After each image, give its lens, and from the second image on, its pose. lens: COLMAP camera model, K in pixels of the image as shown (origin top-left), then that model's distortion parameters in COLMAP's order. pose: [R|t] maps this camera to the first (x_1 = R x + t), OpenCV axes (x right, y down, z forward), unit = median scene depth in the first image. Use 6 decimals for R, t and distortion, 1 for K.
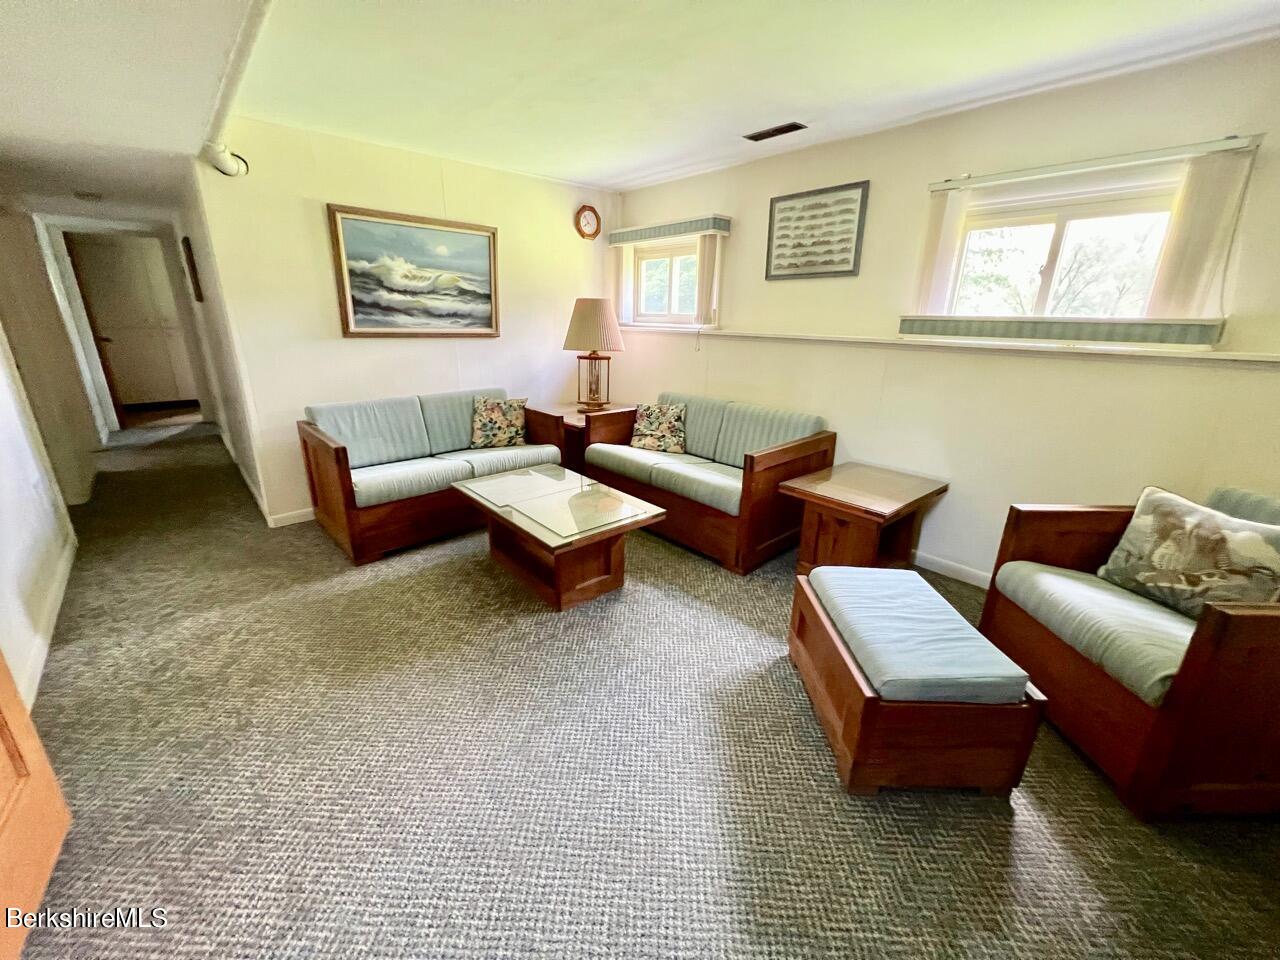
lens RADIAL K [[511.7, 0, 635.5], [0, 511.7, 476.3], [0, 0, 1]] dist [-0.013171, -0.000019]
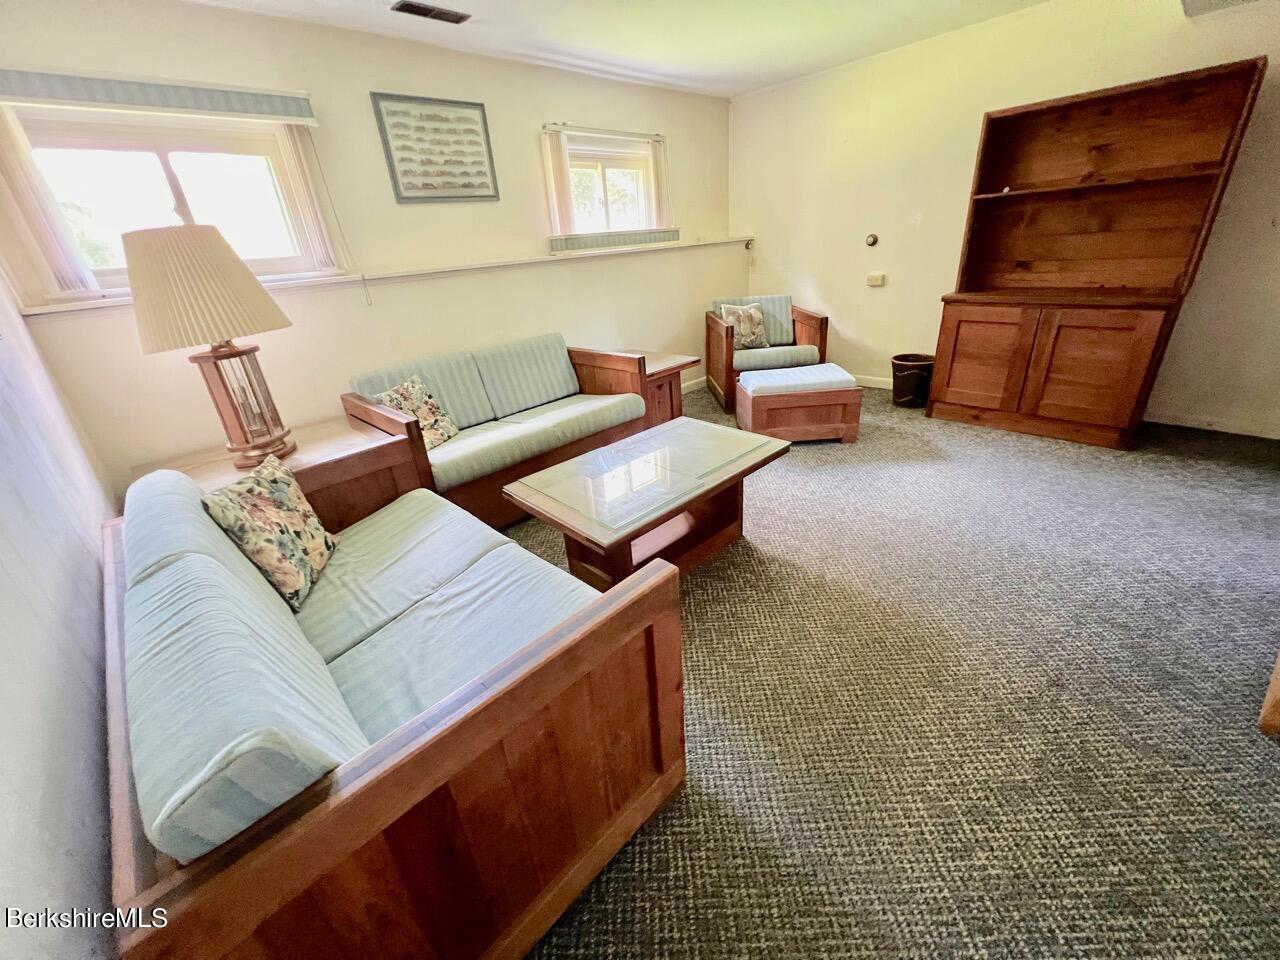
lens RADIAL K [[511.7, 0, 635.1], [0, 511.7, 481.6], [0, 0, 1]] dist [-0.013171, -0.000019]
pose [[-0.043123, -0.432826, 0.900446, -0.747119], [0.374006, 0.828754, 0.416276, -0.235660], [-0.926423, 0.354723, 0.126141, 0.780703]]
